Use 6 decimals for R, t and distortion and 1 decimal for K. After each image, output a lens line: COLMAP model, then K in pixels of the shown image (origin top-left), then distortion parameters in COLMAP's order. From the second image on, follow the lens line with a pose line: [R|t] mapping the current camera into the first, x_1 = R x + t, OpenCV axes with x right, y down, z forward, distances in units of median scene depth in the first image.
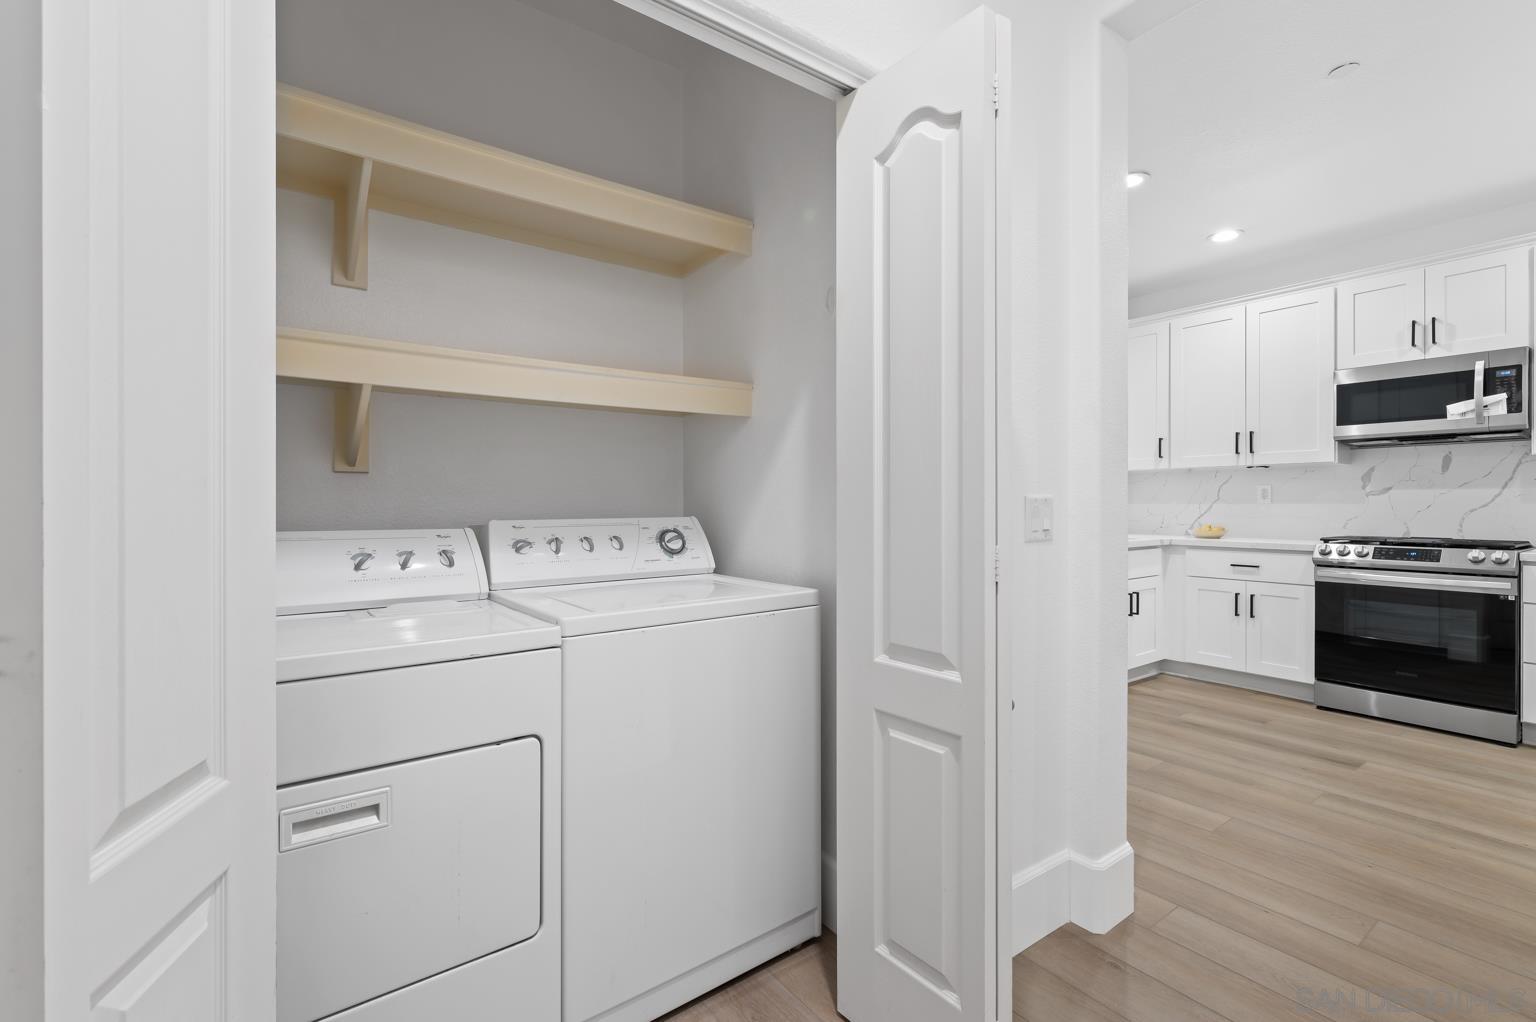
lens RADIAL K [[666.7, 0, 774.4], [0, 666.7, 506.7], [0, 0, 1]] dist [0.002044, -0.000814]
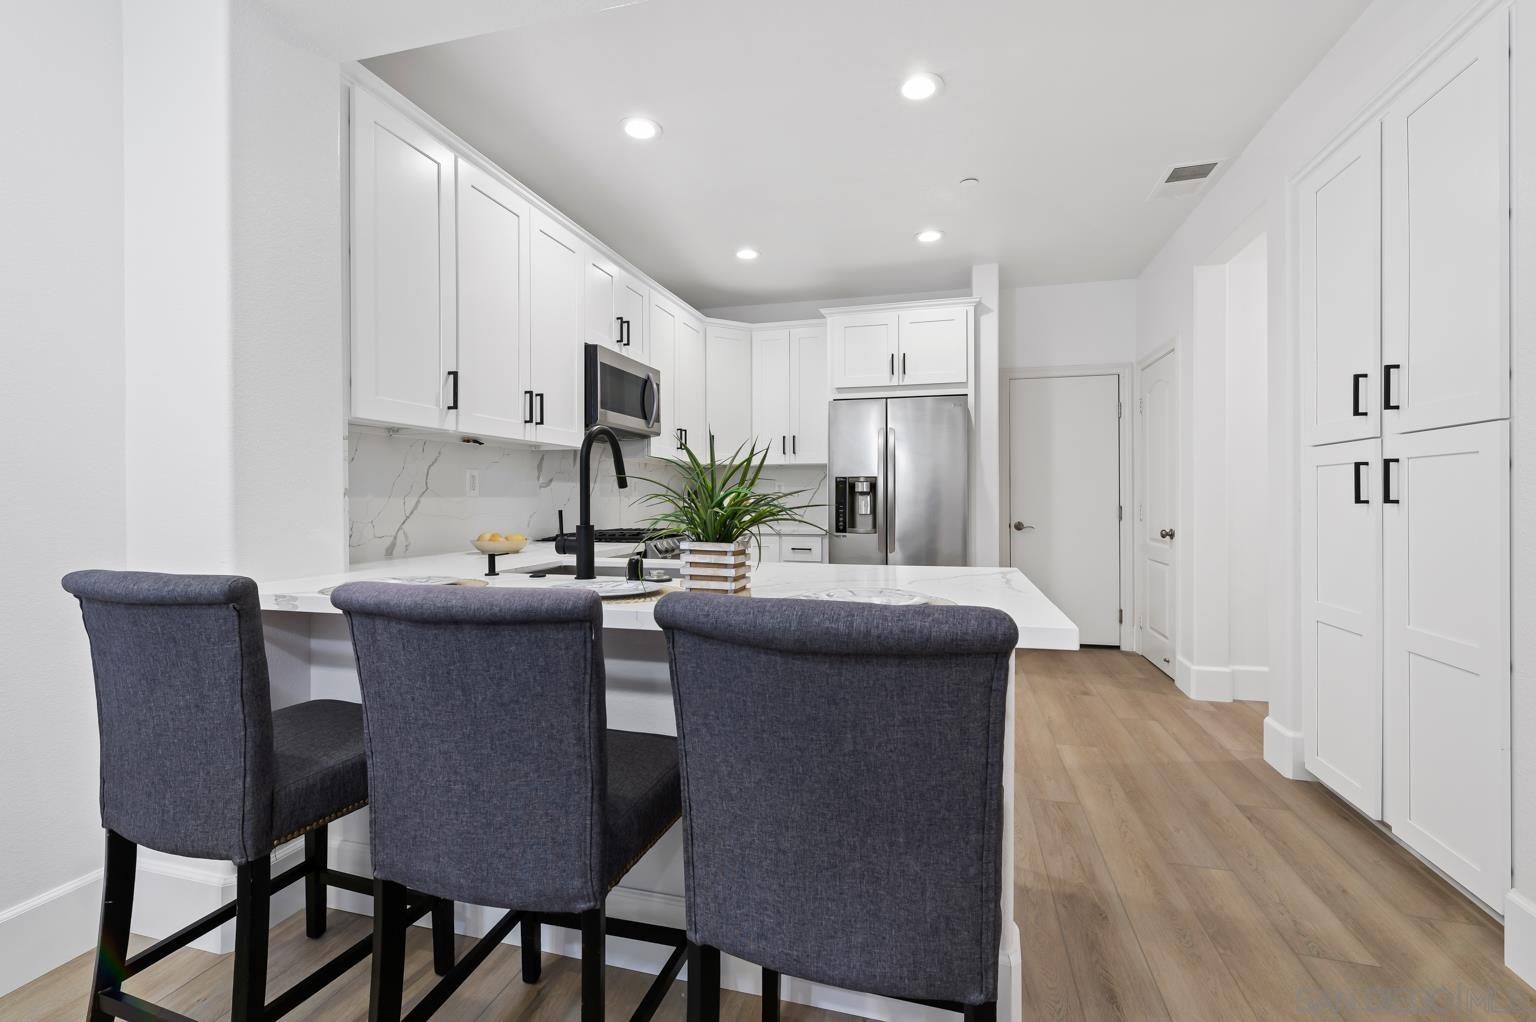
lens RADIAL K [[666.7, 0, 764.1], [0, 666.7, 501.9], [0, 0, 1]] dist [0.002044, -0.000814]
pose [[-0.622994, -0.007870, 0.782187, 0.023780], [0.000938, 0.999941, 0.010808, -0.007630], [-0.782226, 0.007467, -0.622950, 1.426650]]
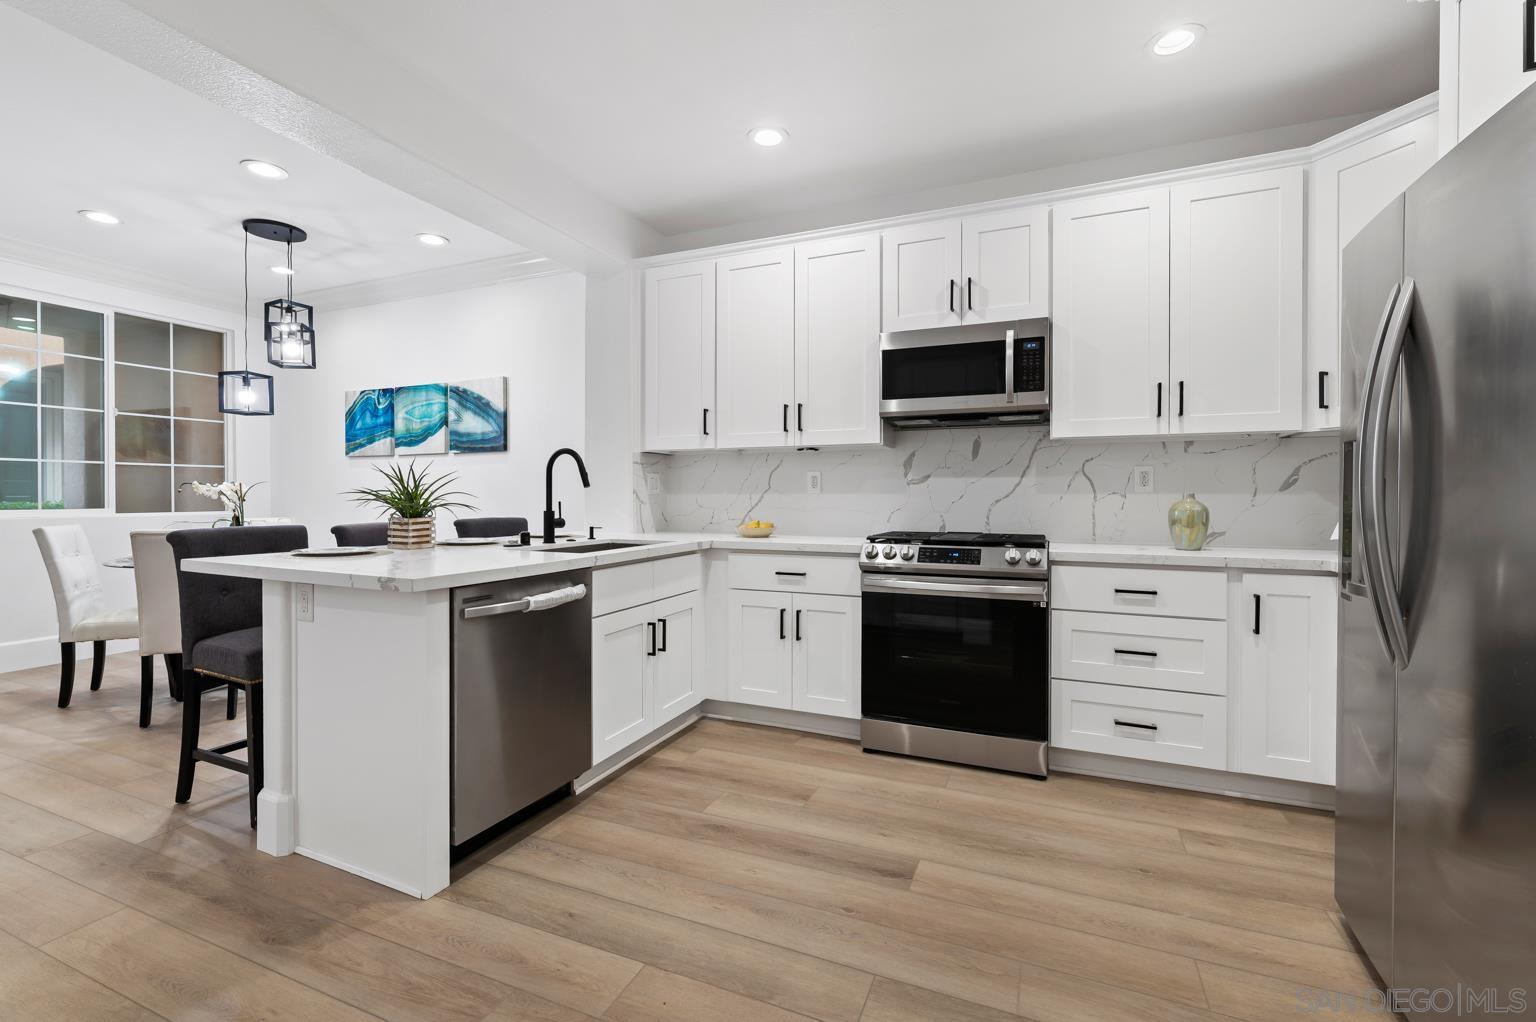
lens RADIAL K [[666.7, 0, 767.1], [0, 666.7, 503.6], [0, 0, 1]] dist [0.002044, -0.000814]
pose [[0.858507, -0.006164, 0.512765, 0.306331], [0.001330, 0.999951, 0.009795, -0.000471], [-0.512800, -0.007728, 0.858473, 0.376186]]
